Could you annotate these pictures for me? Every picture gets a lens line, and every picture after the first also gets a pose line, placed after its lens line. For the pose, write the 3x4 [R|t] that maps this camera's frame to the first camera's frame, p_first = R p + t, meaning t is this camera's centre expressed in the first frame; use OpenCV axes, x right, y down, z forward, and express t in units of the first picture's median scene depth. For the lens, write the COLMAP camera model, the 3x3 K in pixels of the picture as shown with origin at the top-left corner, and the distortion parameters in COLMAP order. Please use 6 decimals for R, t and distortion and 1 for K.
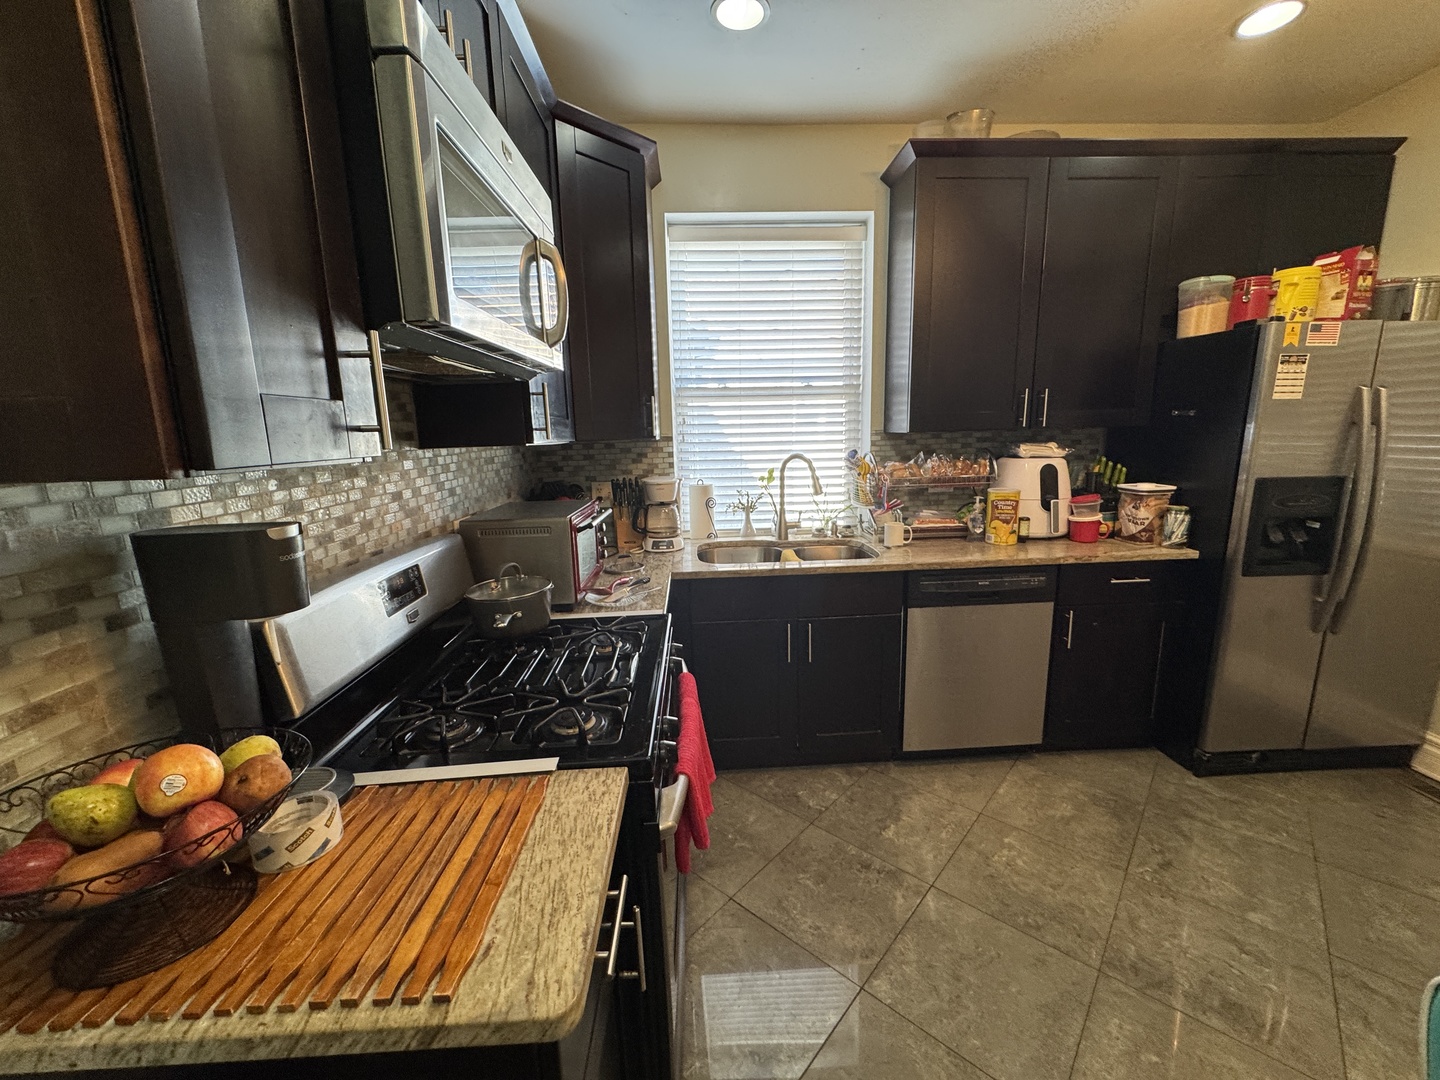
lens RADIAL K [[576.5, 0, 723.0], [0, 576.5, 537.8], [0, 0, 1]] dist [0.000064, 0.000003]
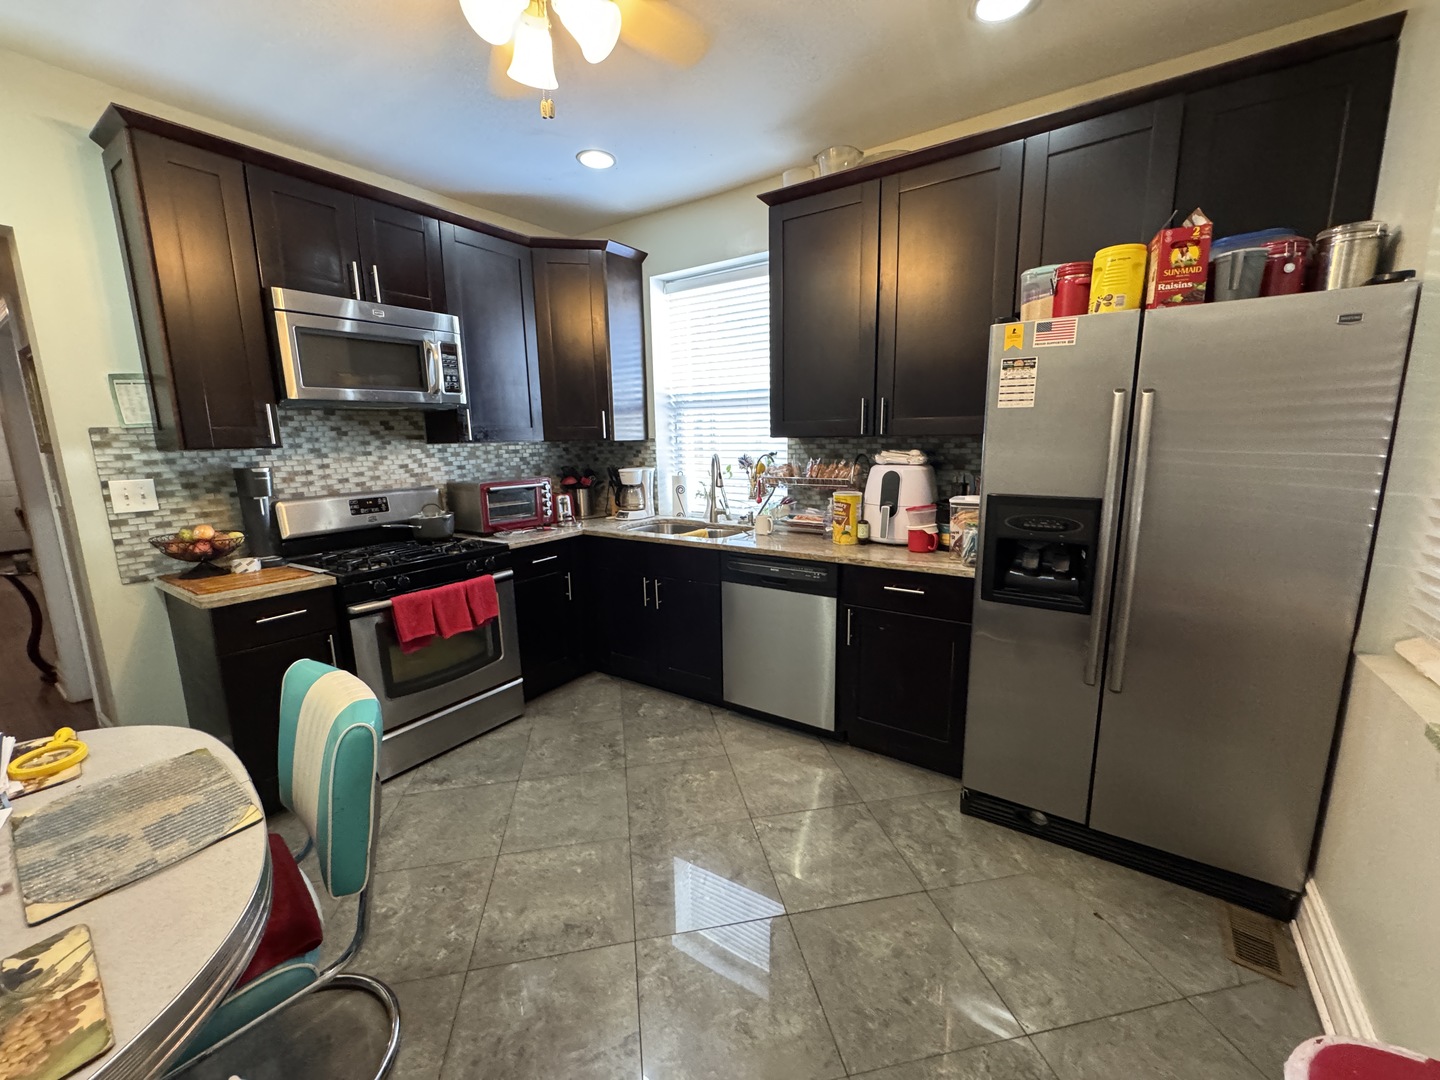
lens RADIAL K [[577.6, 0, 717.9], [0, 577.6, 537.2], [0, 0, 1]] dist [-0.000191, -0.000159]
pose [[0.795237, 0.115919, -0.595114, 1.039776], [-0.113644, 0.992655, 0.041493, -0.021028], [0.595552, 0.034634, 0.802569, 0.002650]]
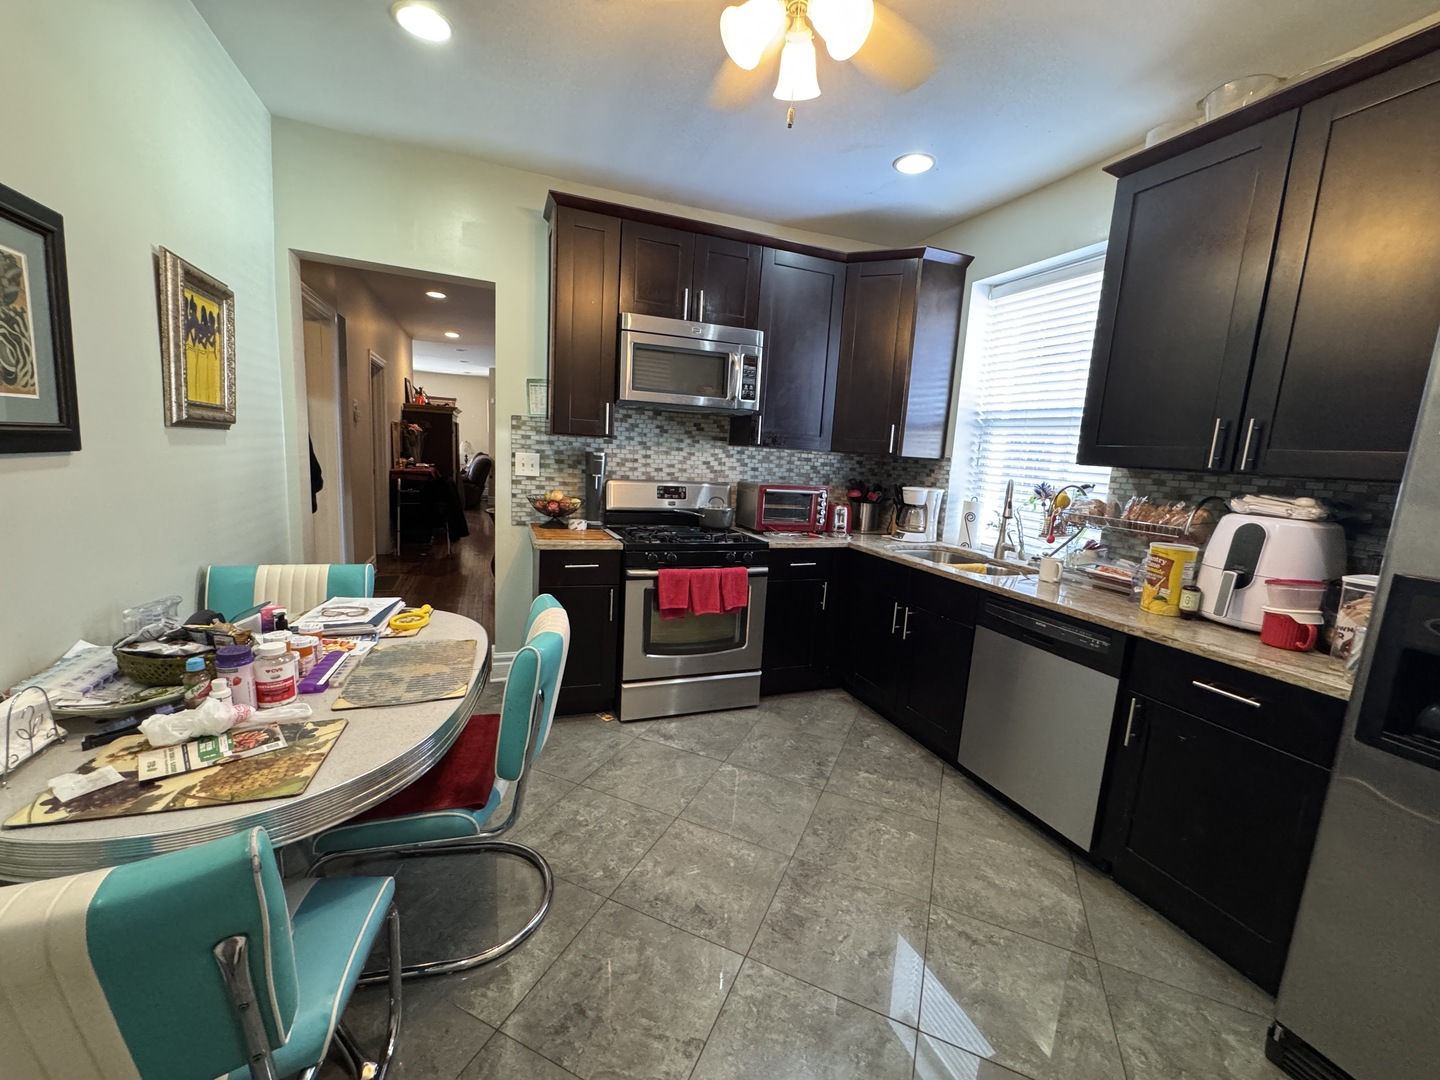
lens RADIAL K [[577.6, 0, 717.9], [0, 577.6, 537.2], [0, 0, 1]] dist [-0.000191, -0.000159]
pose [[0.312419, 0.187397, -0.931277, 1.130275], [-0.241936, 0.963718, 0.112762, -0.036152], [0.918619, 0.190080, 0.346422, 0.169429]]
